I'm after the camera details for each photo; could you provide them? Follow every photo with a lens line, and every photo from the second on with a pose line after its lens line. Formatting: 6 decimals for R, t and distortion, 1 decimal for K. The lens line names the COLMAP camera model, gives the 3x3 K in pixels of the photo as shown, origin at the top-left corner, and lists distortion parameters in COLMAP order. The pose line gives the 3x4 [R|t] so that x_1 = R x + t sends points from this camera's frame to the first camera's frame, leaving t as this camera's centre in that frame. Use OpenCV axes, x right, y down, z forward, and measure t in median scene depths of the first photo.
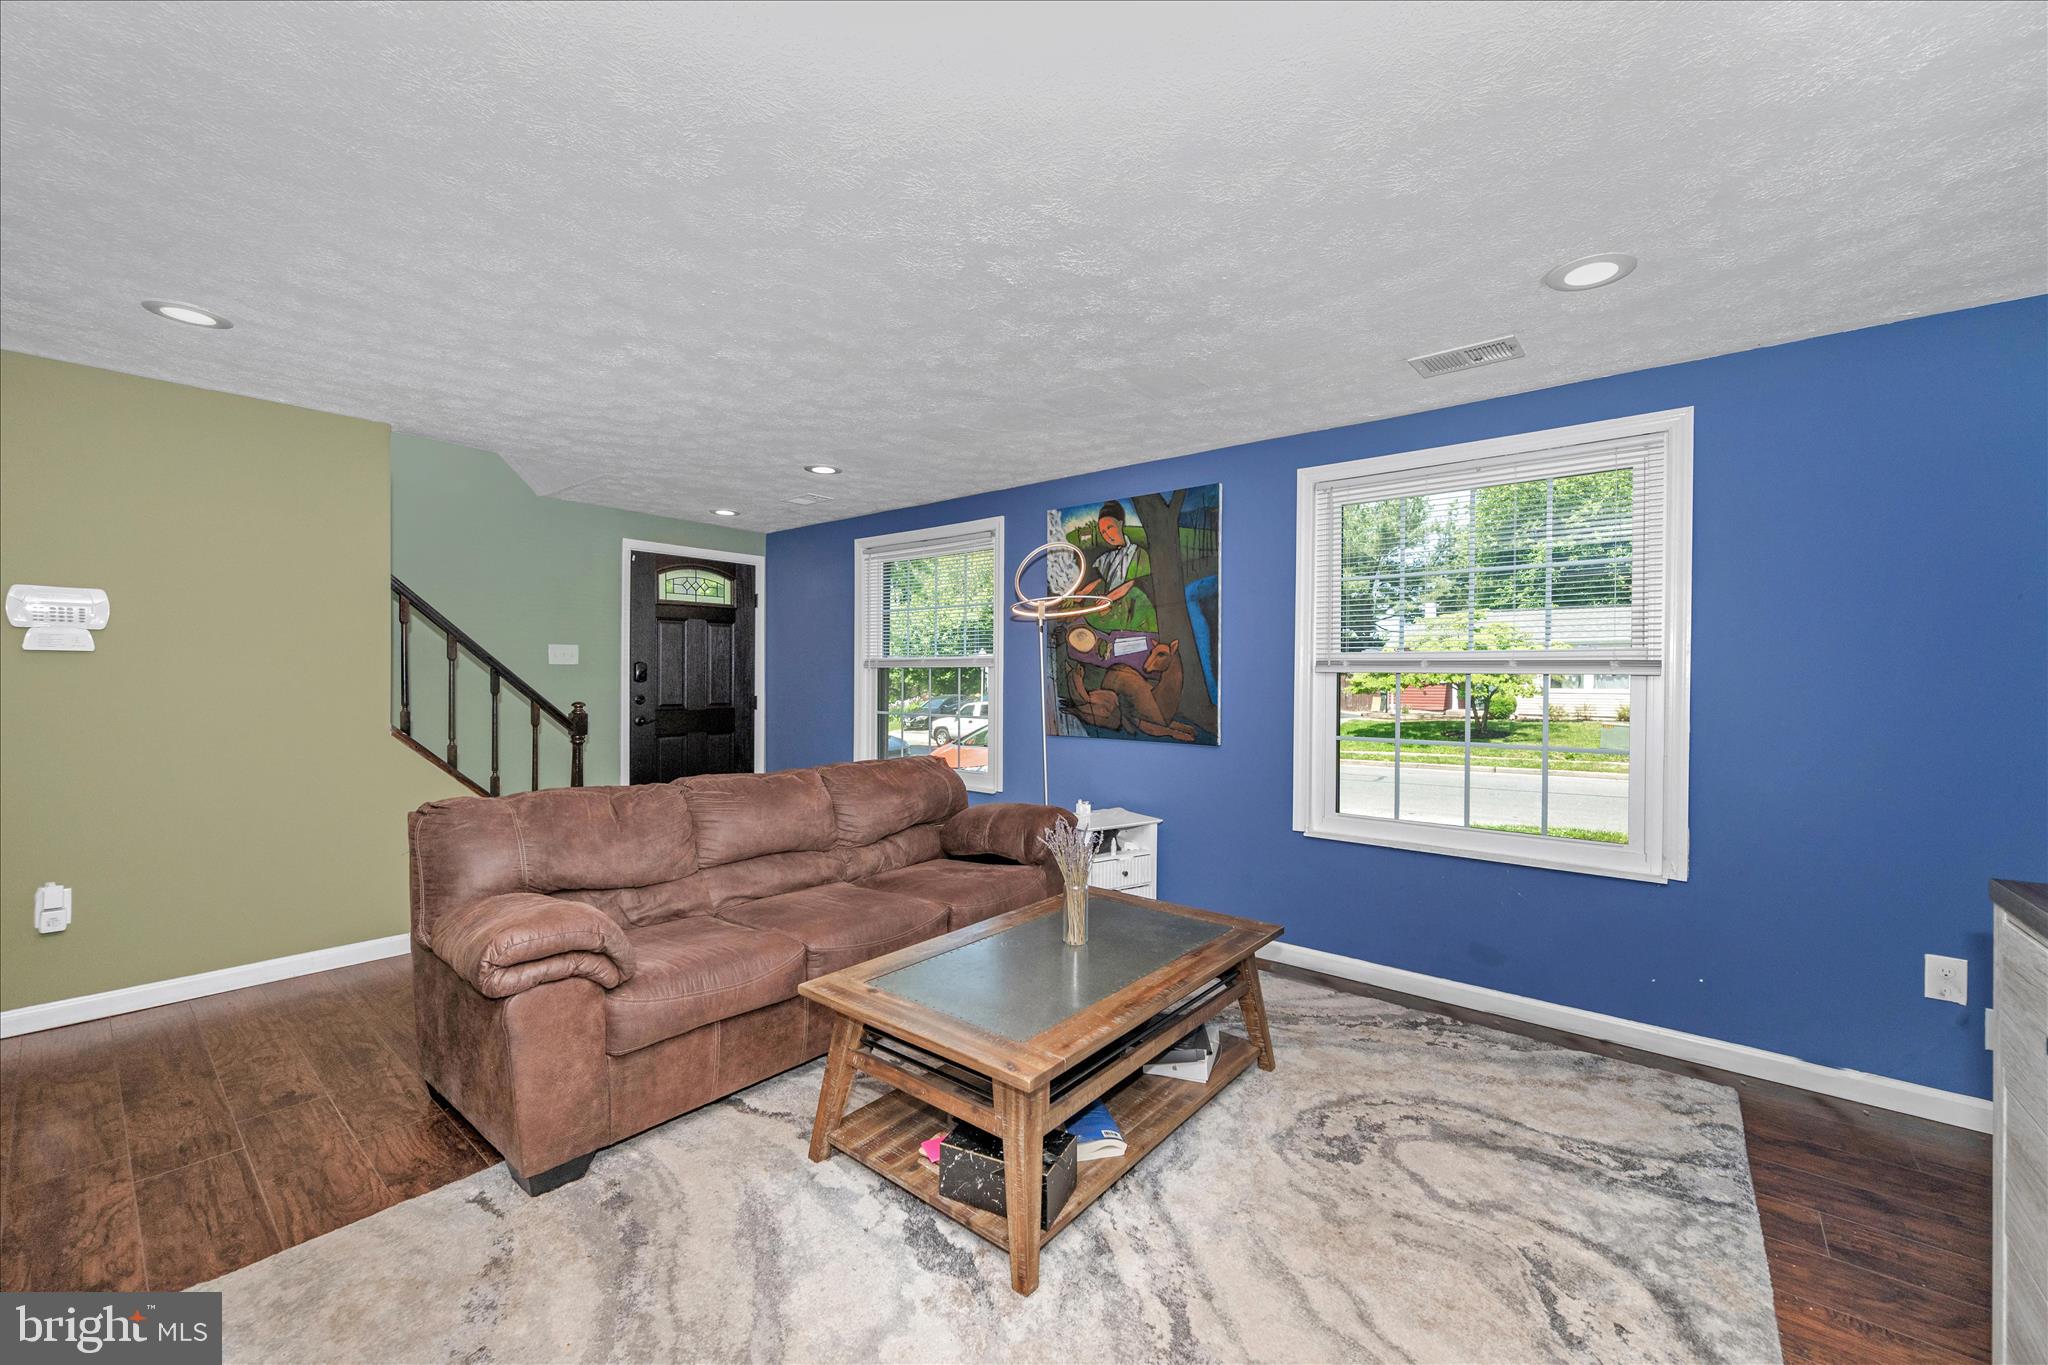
lens RADIAL K [[789.6, 0, 1024.0], [0, 789.6, 682.5], [0, 0, 1]] dist [-0.018916, 0.000015]
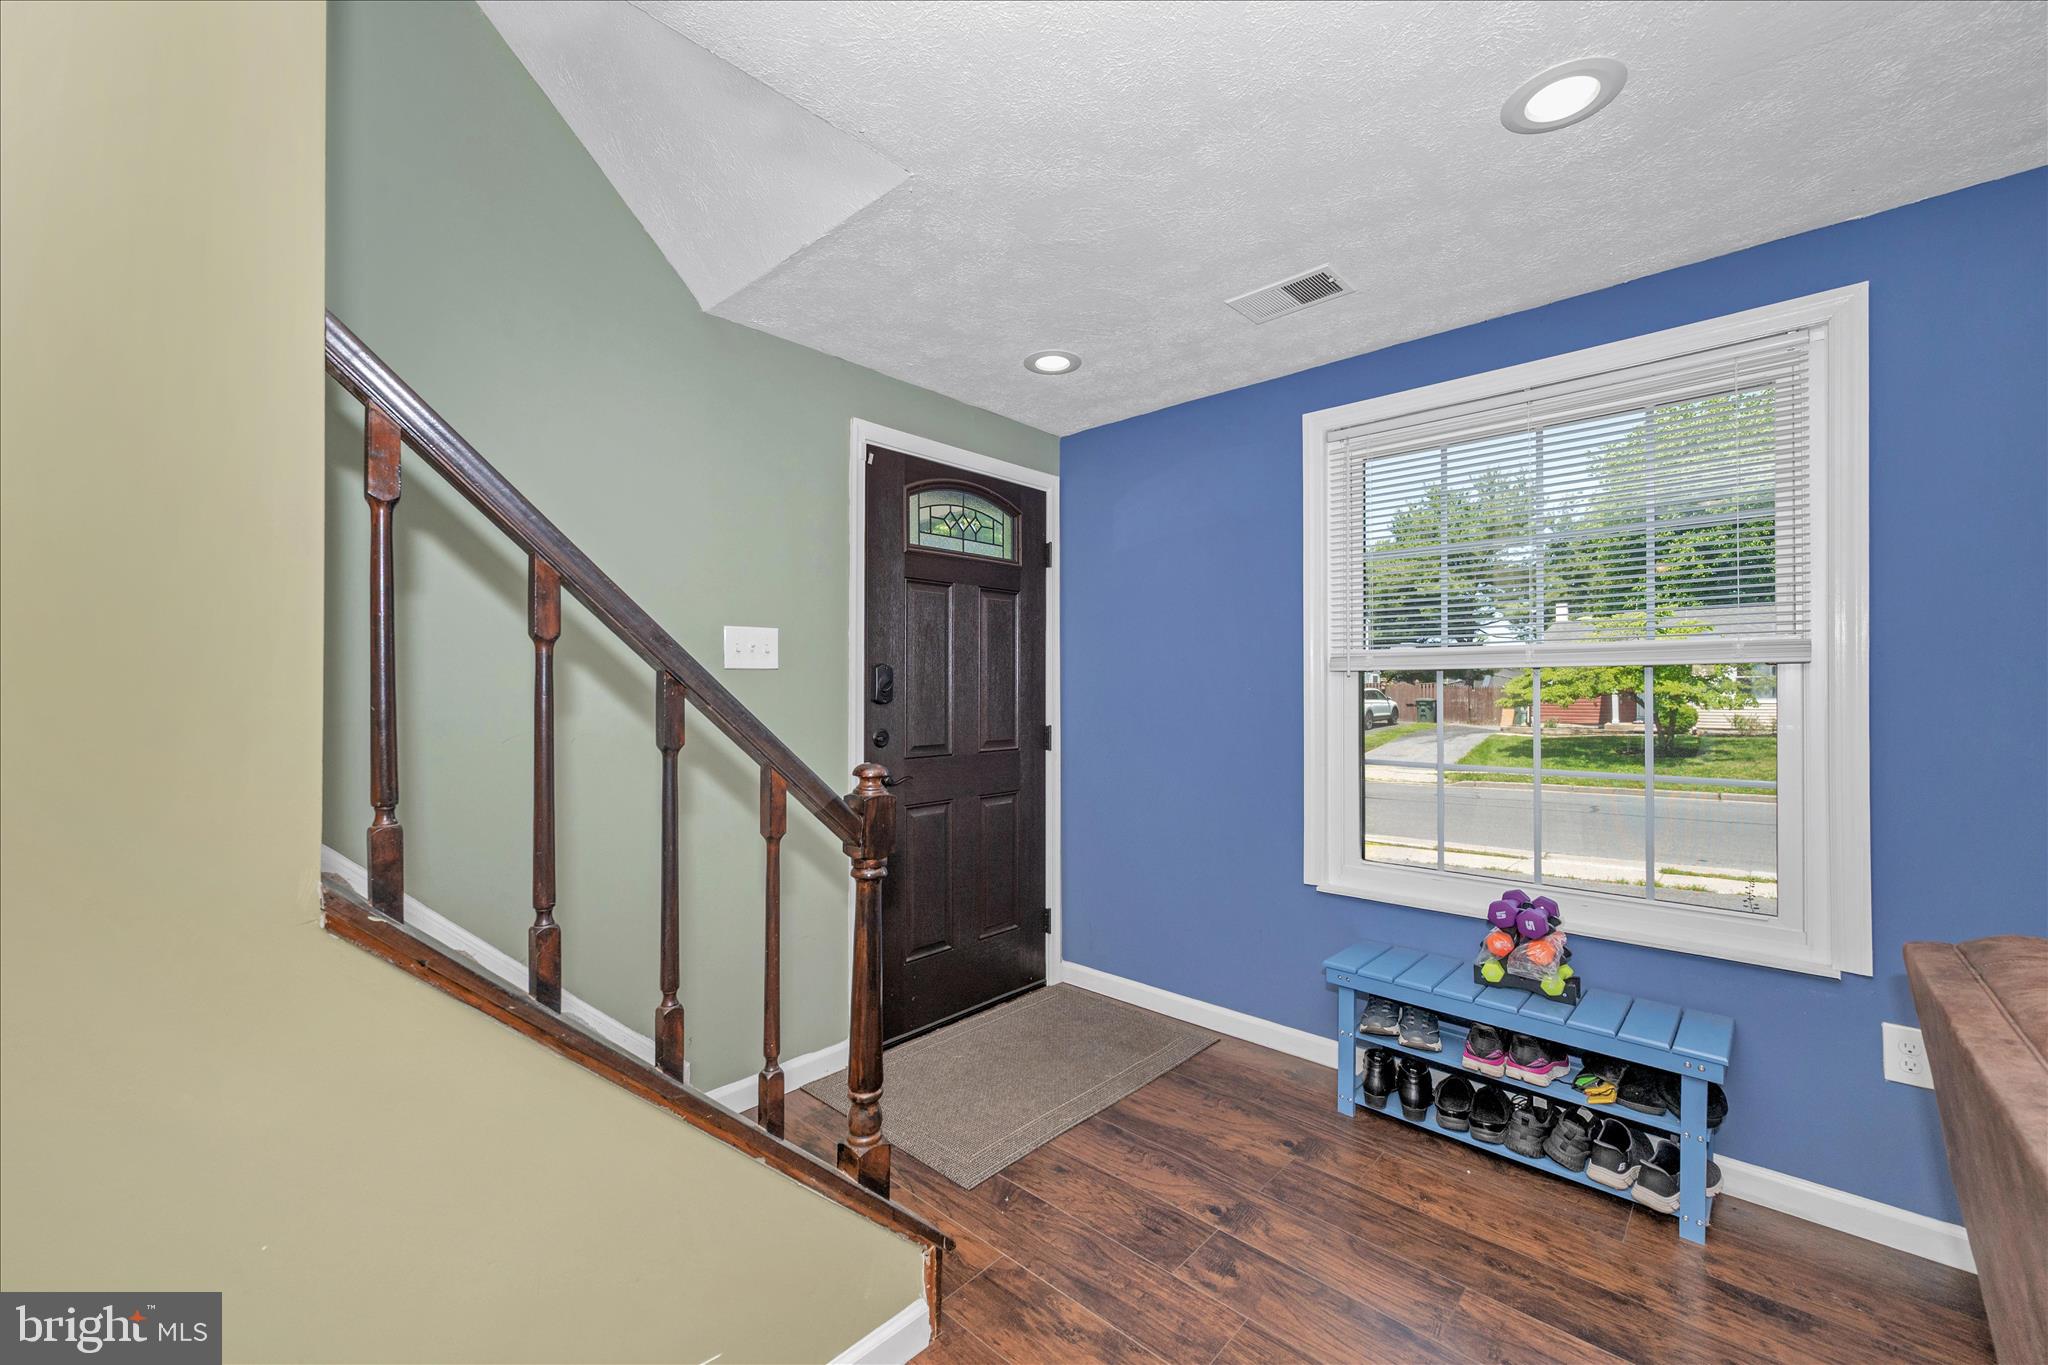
lens RADIAL K [[813.7, 0, 1022.1], [0, 813.7, 691.6], [0, 0, 1]] dist [0.000891, 0.000158]
pose [[0.997849, -0.008896, -0.064955, -0.329623], [0.008507, 0.999944, -0.006266, -0.004181], [0.065007, 0.005700, 0.997869, 0.437099]]
